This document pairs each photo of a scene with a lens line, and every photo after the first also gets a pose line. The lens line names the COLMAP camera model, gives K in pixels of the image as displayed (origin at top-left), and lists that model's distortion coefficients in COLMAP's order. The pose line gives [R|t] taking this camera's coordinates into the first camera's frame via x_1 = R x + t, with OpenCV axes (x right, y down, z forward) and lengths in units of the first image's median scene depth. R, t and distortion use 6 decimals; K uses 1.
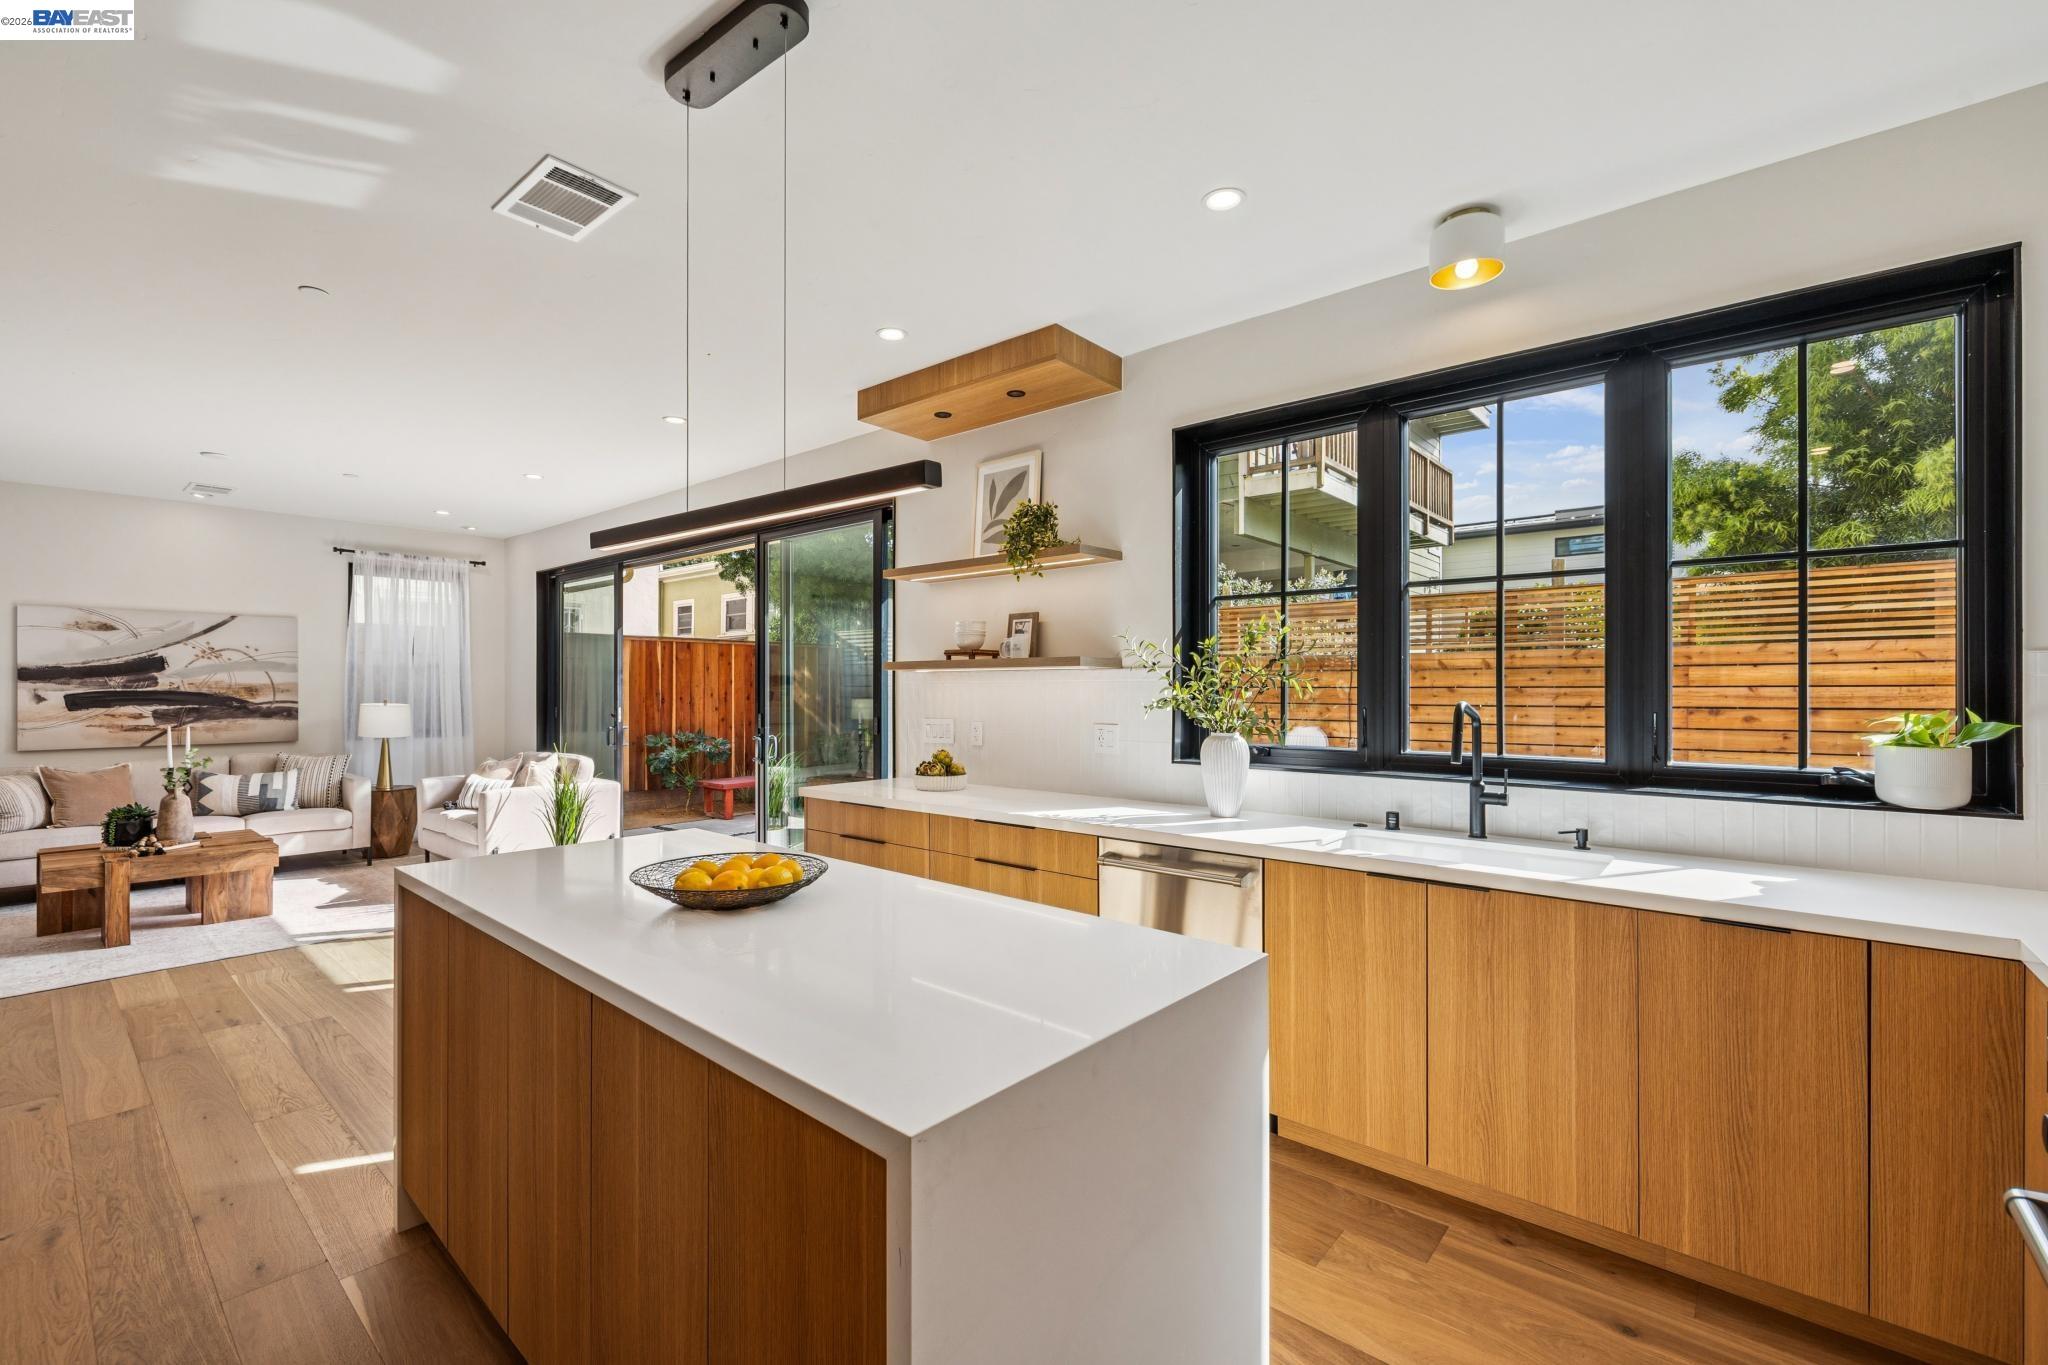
lens RADIAL K [[874.5, 0, 1020.0], [0, 874.5, 688.7], [0, 0, 1]] dist [0.003226, -0.000944]
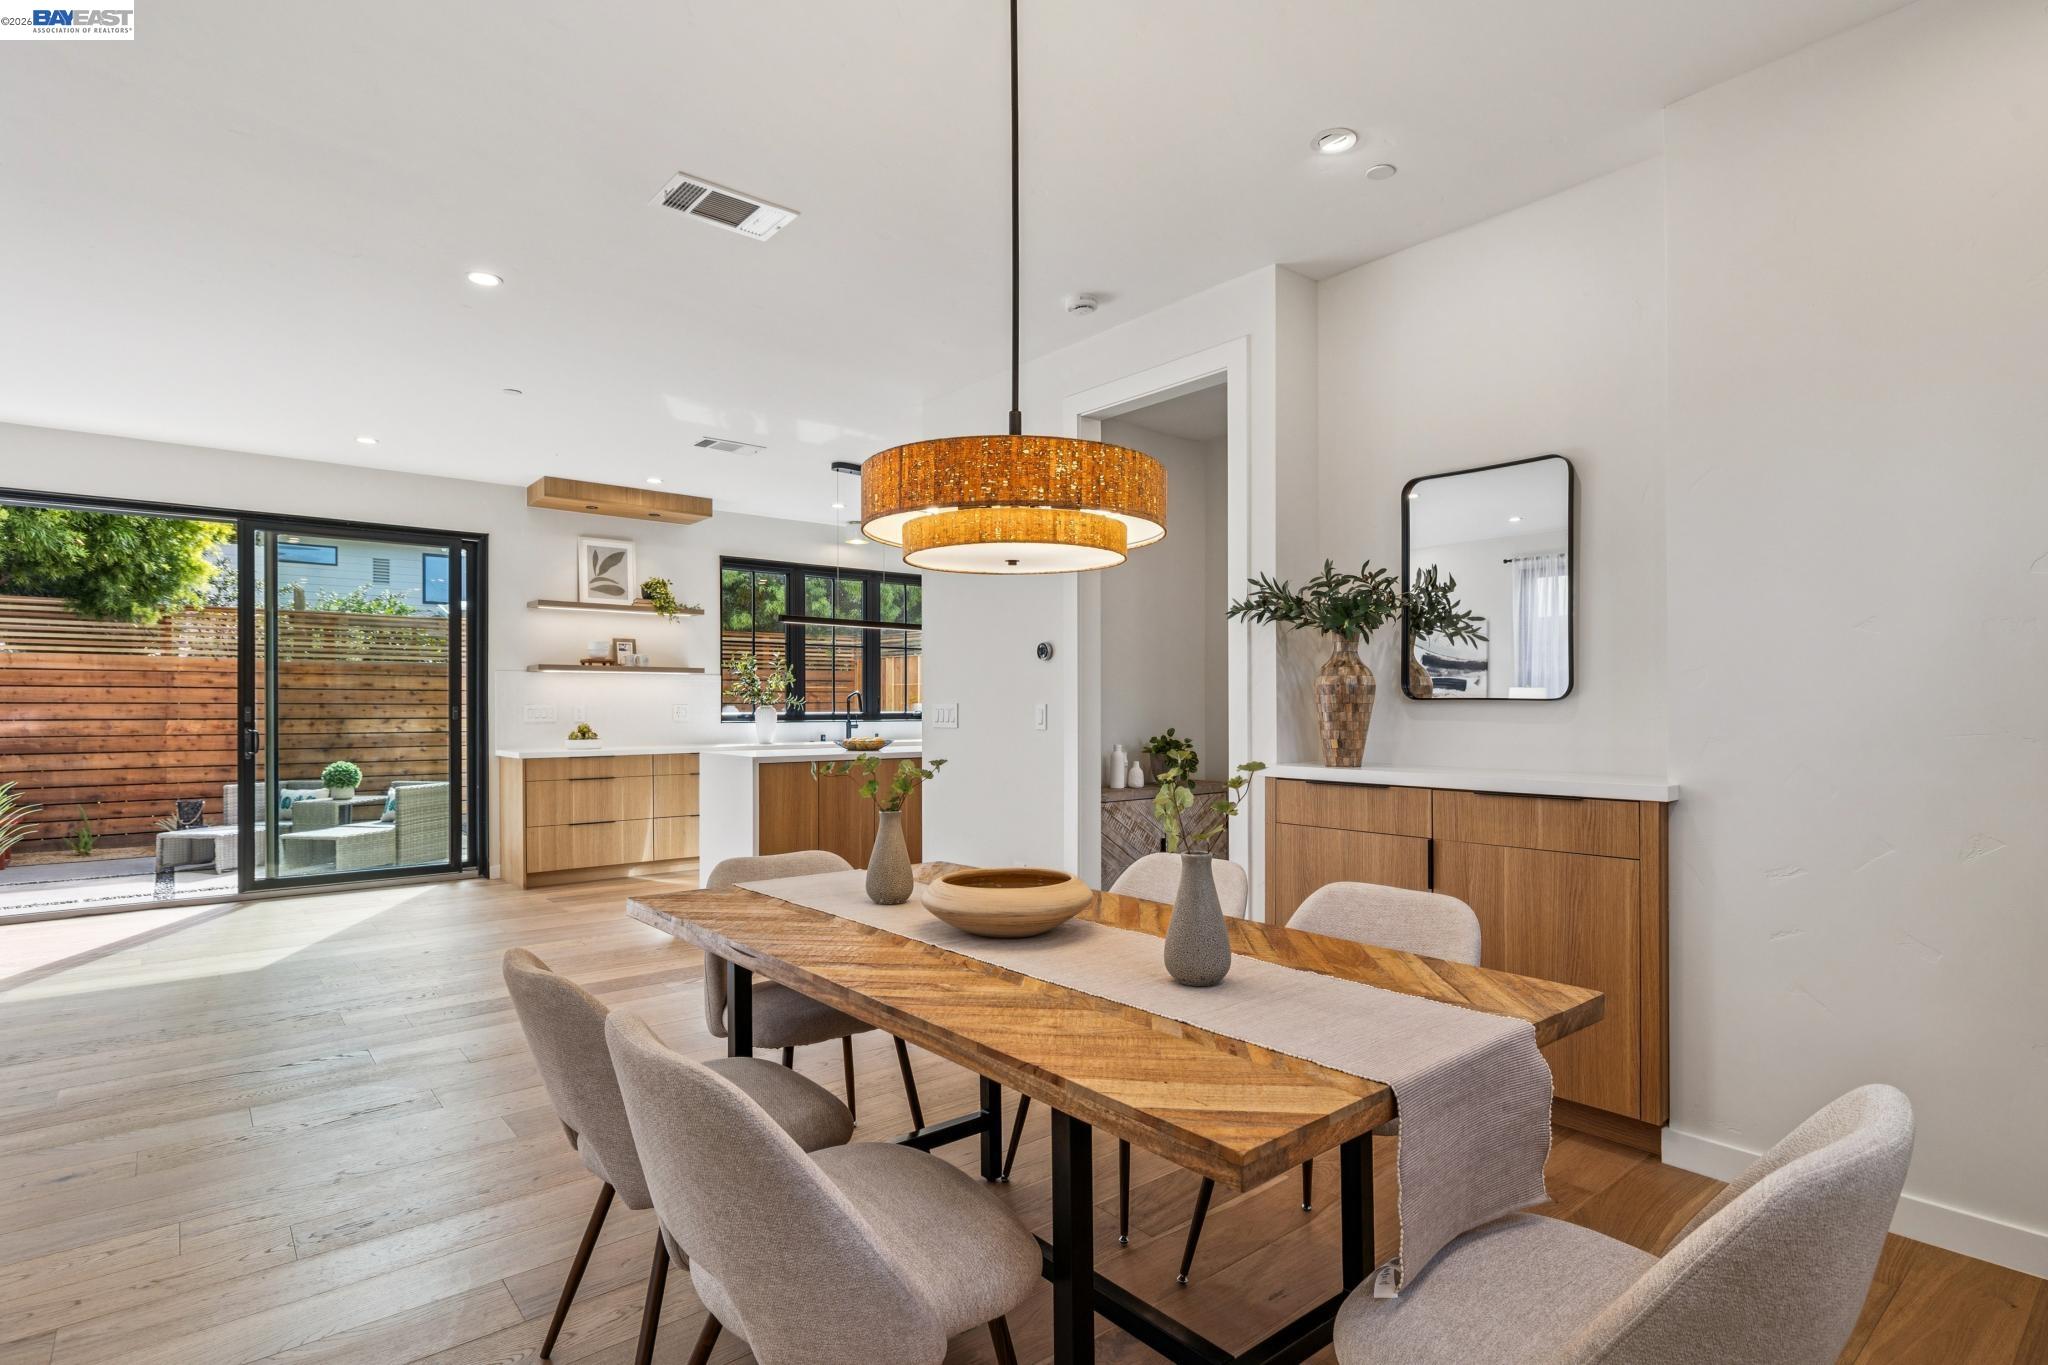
lens RADIAL K [[1024.7, 0, 1037.5], [0, 1024.7, 703.1], [0, 0, 1]] dist [-0.002565, -0.001591]
pose [[0.159446, 0.001520, 0.987205, -1.738956], [0.001953, 0.999996, -0.001855, 0.038970], [-0.987205, 0.002223, 0.159443, -0.072016]]
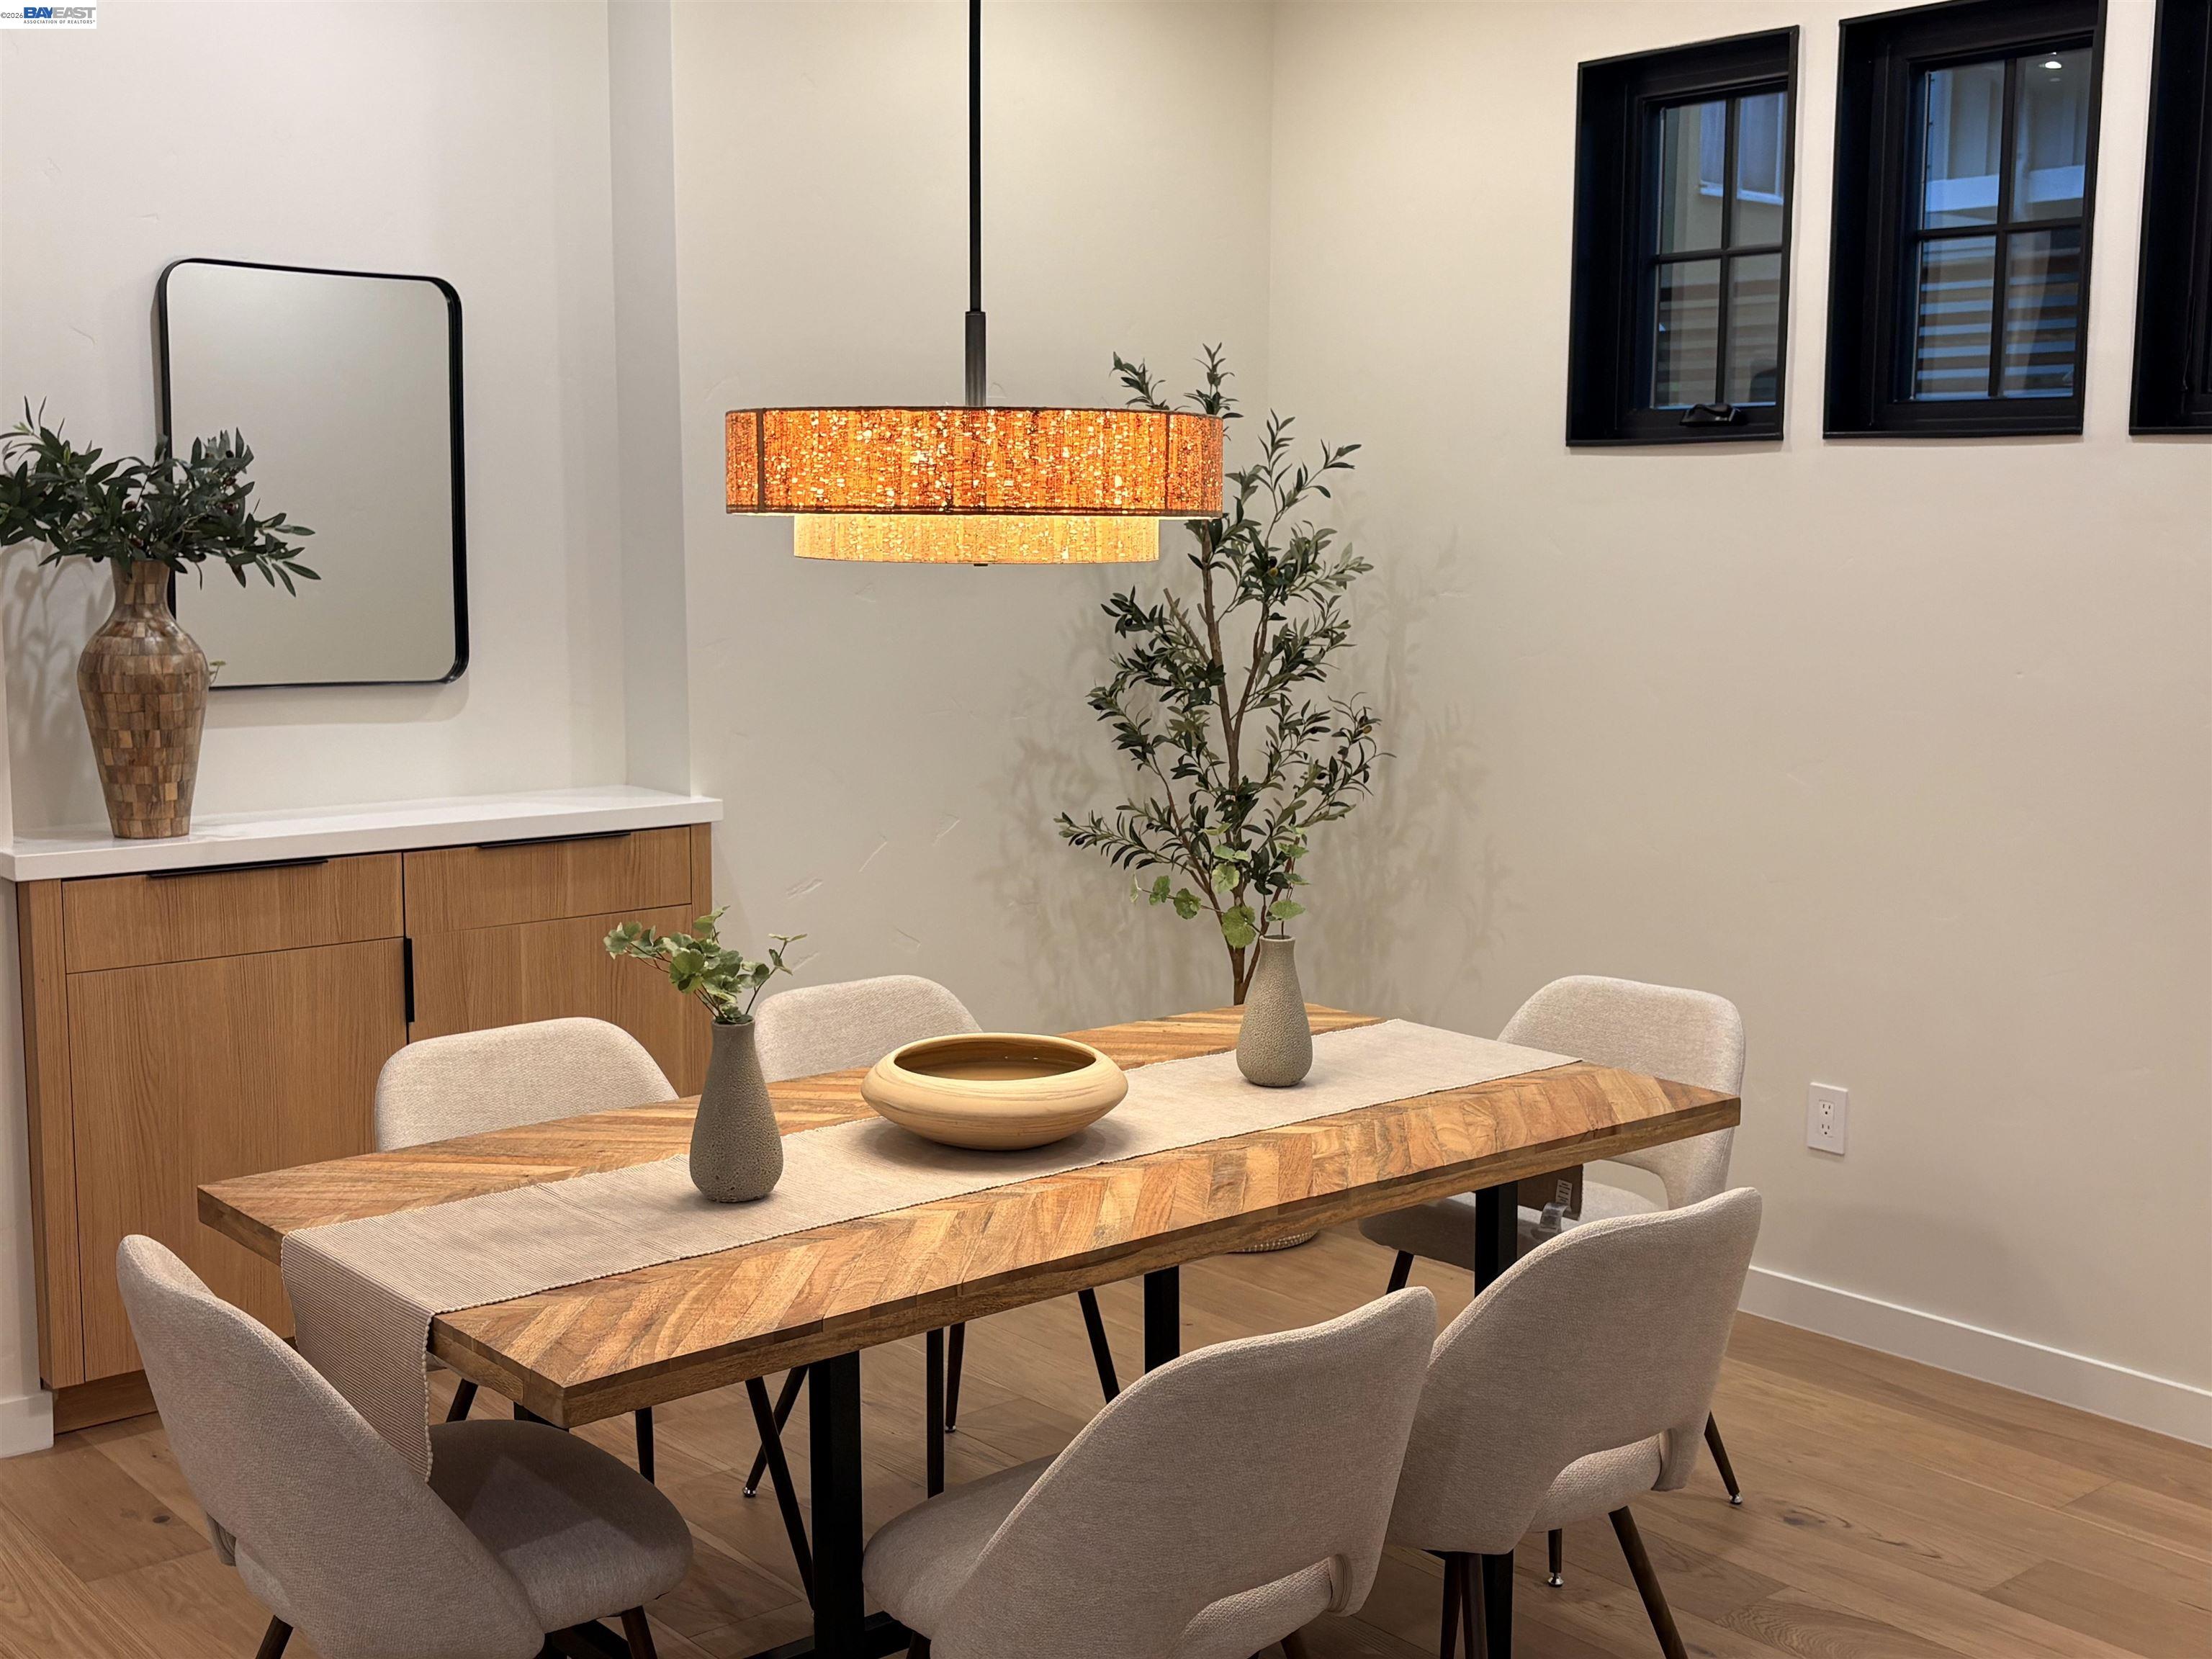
lens RADIAL K [[2455.0, 0, 1106.6], [0, 2455.0, 838.5], [0, 0, 1]] dist [0.044250, 0.000000]
pose [[-0.987582, -0.028524, 0.154492, -1.401796], [-0.008271, 0.991456, 0.130178, -0.044745], [-0.156885, 0.127283, -0.979380, 0.754443]]
